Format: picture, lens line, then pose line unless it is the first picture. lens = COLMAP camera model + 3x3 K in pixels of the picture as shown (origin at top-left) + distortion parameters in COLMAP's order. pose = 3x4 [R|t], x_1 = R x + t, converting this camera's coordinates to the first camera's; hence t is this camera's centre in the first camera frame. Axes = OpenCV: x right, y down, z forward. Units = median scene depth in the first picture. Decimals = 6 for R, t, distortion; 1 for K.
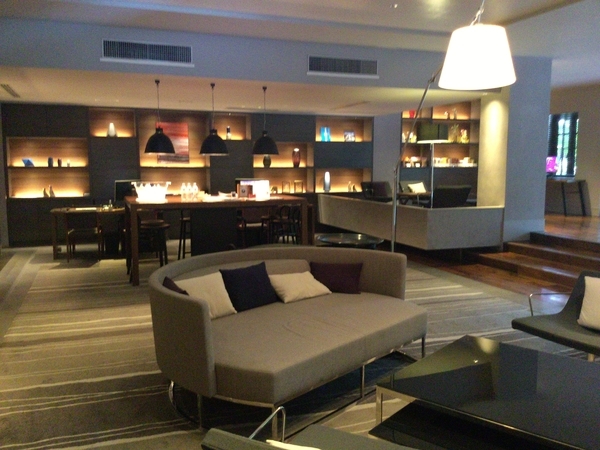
lens RADIAL K [[572.8, 0, 300.3], [0, 572.8, 226.1], [0, 0, 1]] dist [0.072016, 0.000000]
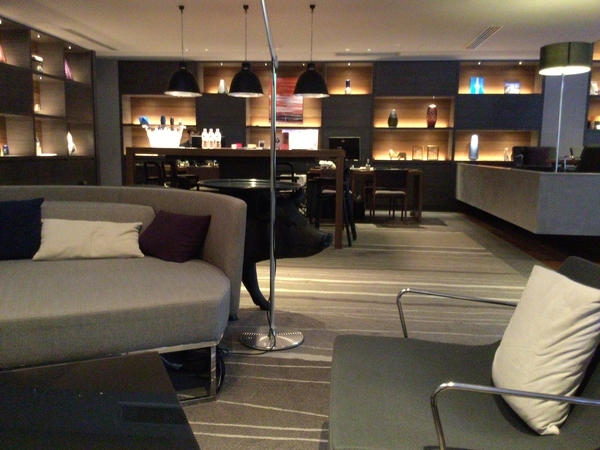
lens RADIAL K [[572.8, 0, 300.4], [0, 572.8, 224.8], [0, 0, 1]] dist [0.072016, 0.000000]
pose [[0.897488, 0.067654, -0.435820, 0.188376], [-0.061613, 0.997707, 0.027997, 0.020693], [0.436715, 0.001725, 0.899598, 0.196431]]
